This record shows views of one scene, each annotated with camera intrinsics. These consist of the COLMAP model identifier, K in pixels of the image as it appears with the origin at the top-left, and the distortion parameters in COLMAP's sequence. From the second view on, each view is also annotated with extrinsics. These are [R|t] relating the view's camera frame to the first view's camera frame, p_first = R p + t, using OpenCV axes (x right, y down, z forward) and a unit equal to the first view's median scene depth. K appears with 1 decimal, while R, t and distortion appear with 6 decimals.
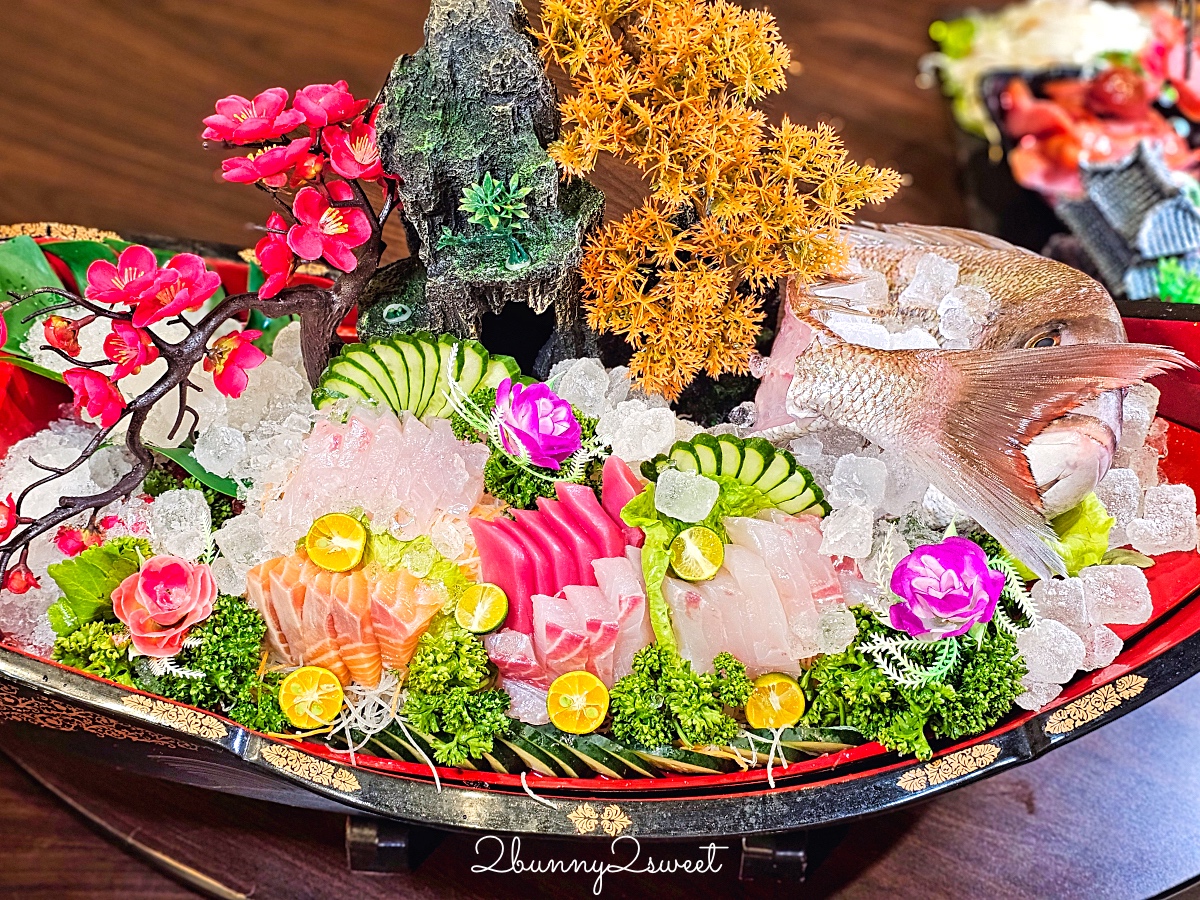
lens RADIAL K [[1687.1, 0, 600.0], [0, 1687.1, 450.0], [0, 0, 1]] dist [0.147451, -0.481718]
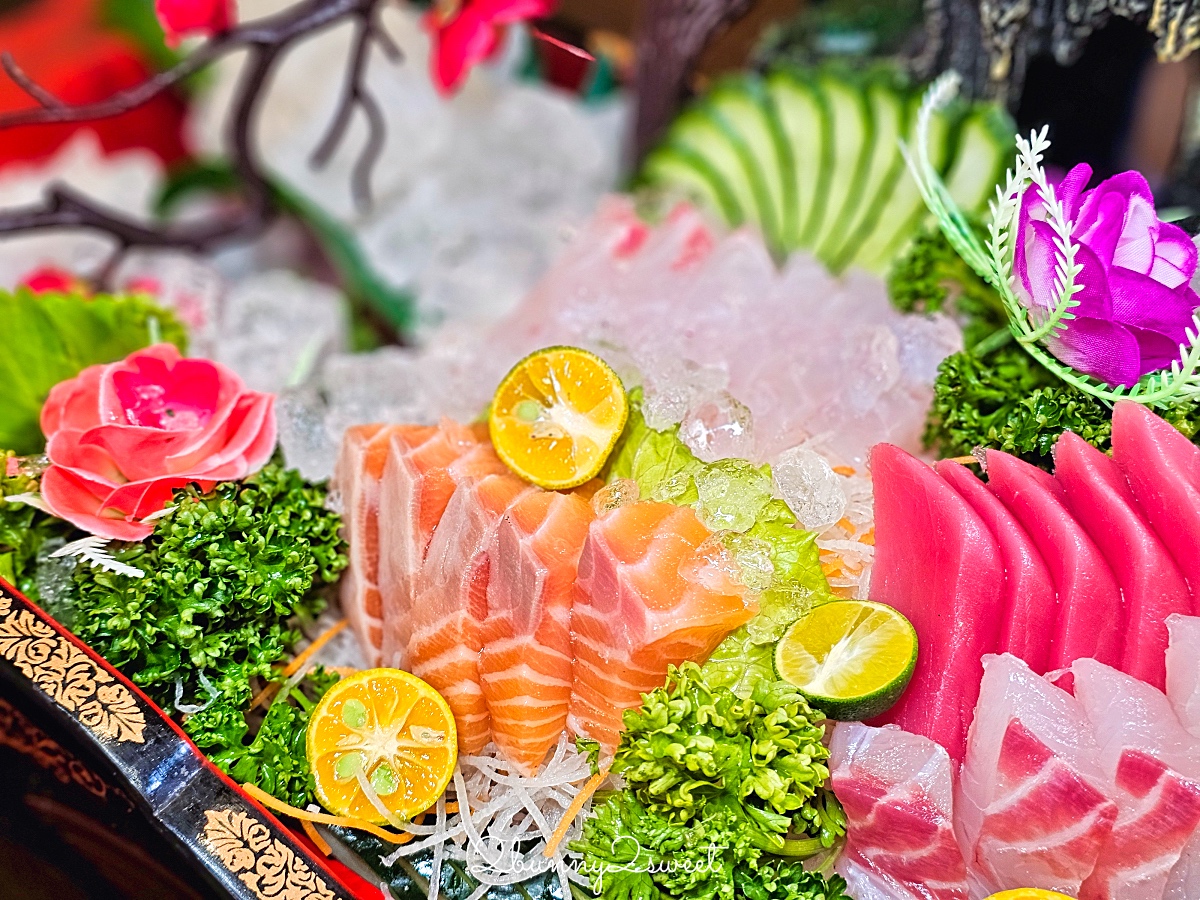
lens RADIAL K [[1687.1, 0, 600.0], [0, 1687.1, 450.0], [0, 0, 1]] dist [0.147451, -0.481718]
pose [[0.928840, 0.241910, -0.280601, -0.024637], [-0.308300, 0.924703, -0.223329, 0.154852], [0.205447, 0.293946, 0.933481, 0.610981]]
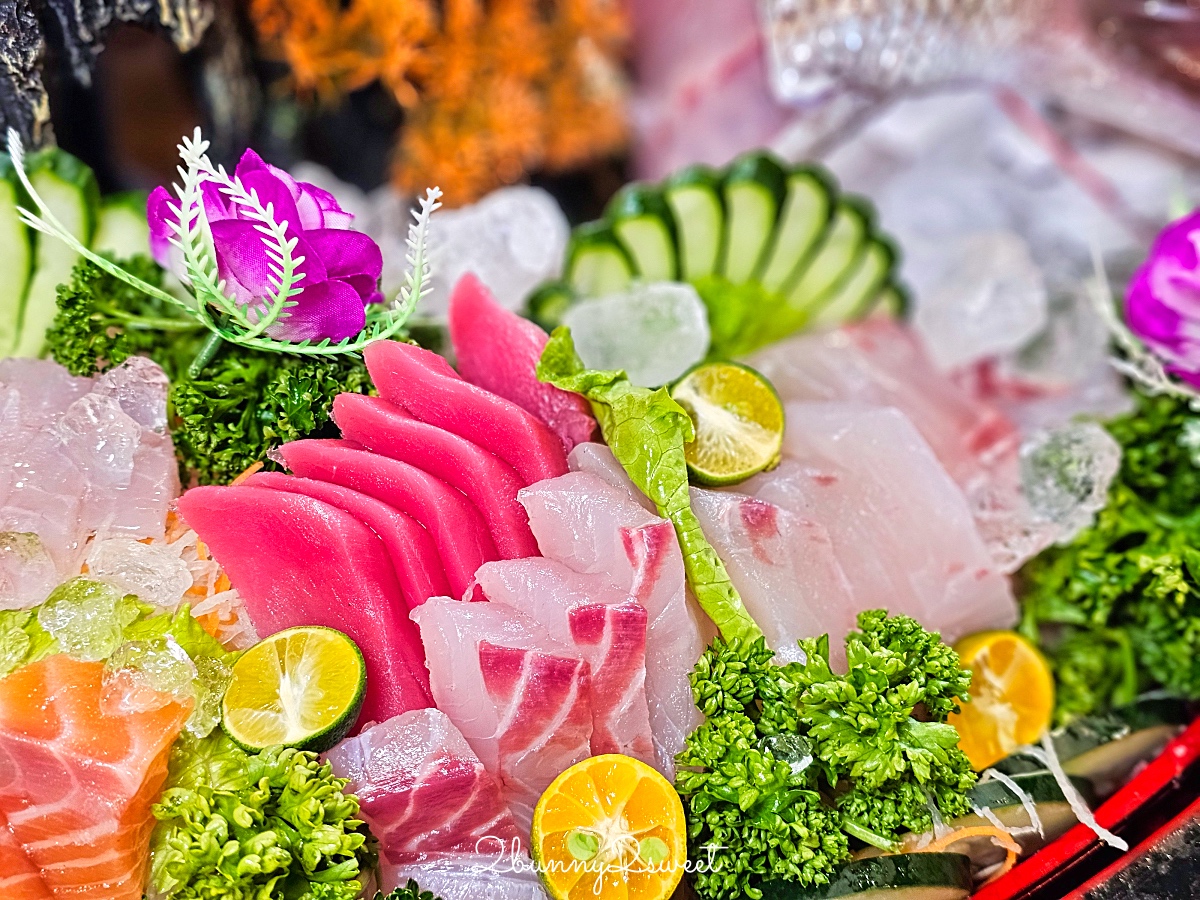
lens RADIAL K [[1687.1, 0, 600.0], [0, 1687.1, 450.0], [0, 0, 1]] dist [0.147451, -0.481718]
pose [[0.891916, -0.265943, 0.365732, -0.133145], [0.361772, 0.904889, -0.224268, 0.154976], [-0.271304, 0.332340, 0.903296, 0.621565]]
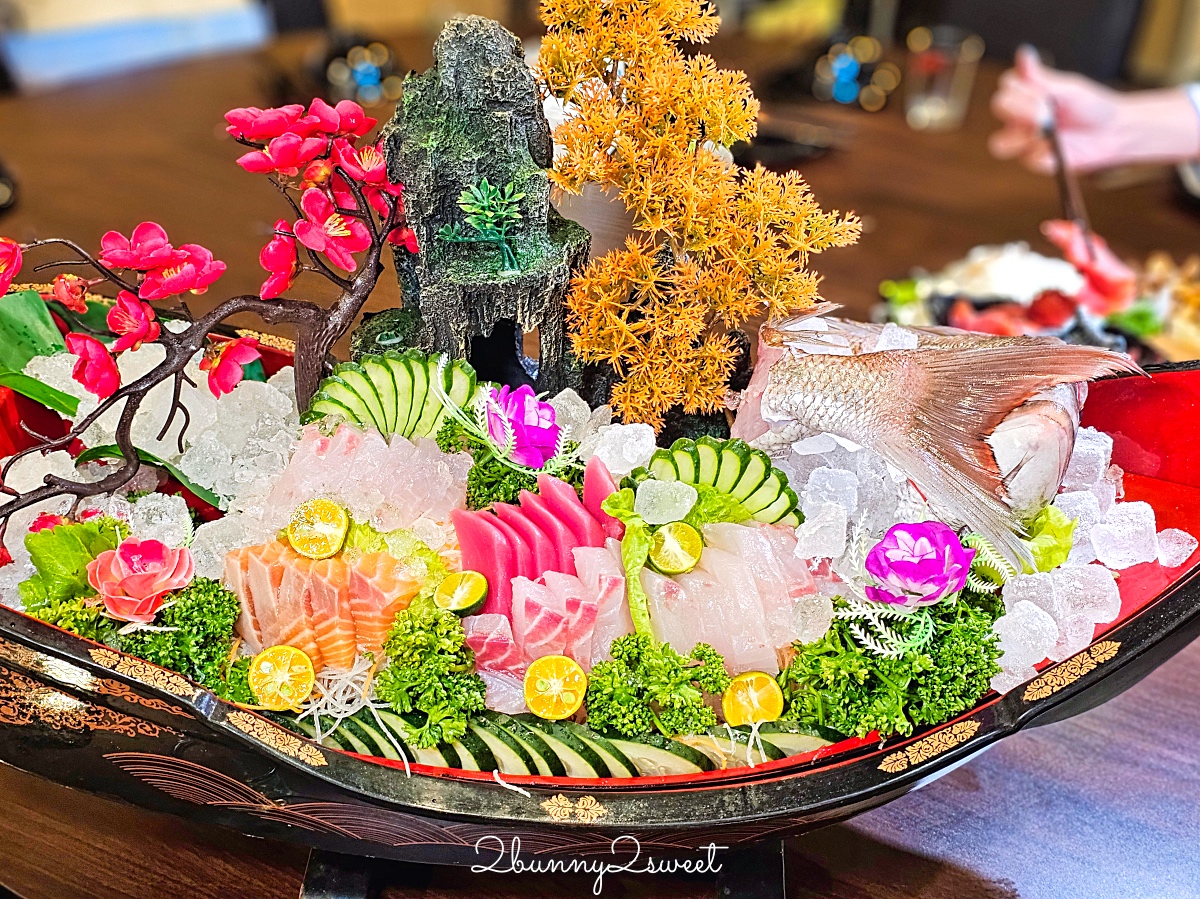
lens RADIAL K [[1692.5, 0, 637.0], [0, 1692.5, 449.4], [0, 0, 1]] dist [0.165458, -0.541904]
pose [[0.998600, 0.025843, 0.046145, -0.014407], [-0.010277, 0.950679, -0.310007, 0.323555], [-0.051880, 0.309099, 0.949614, 0.014788]]
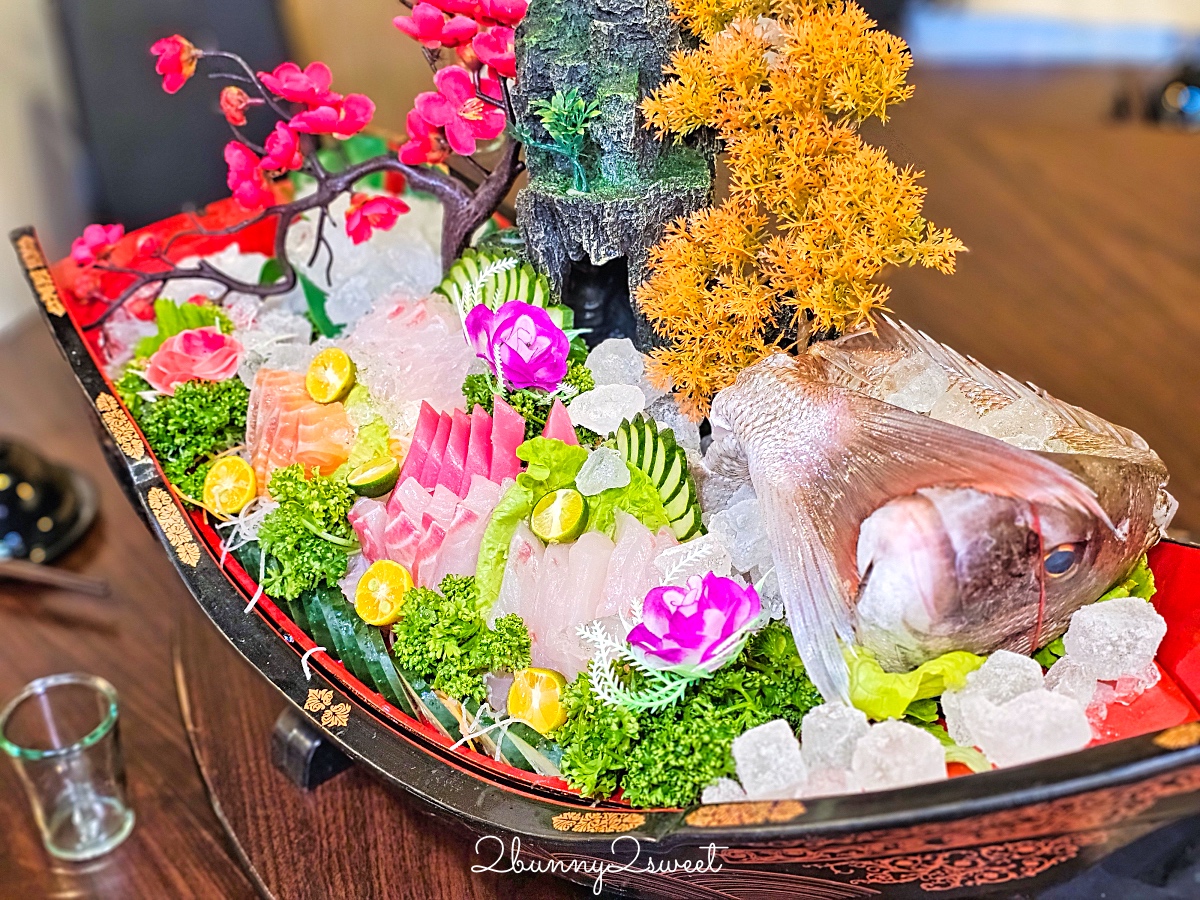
lens RADIAL K [[1687.1, 0, 600.0], [0, 1687.1, 450.0], [0, 0, 1]] dist [0.147451, -0.481718]
pose [[0.697963, 0.355138, -0.621872, 0.635360], [-0.535121, 0.835724, -0.123333, 0.134049], [0.475913, 0.418859, 0.773346, 0.288771]]
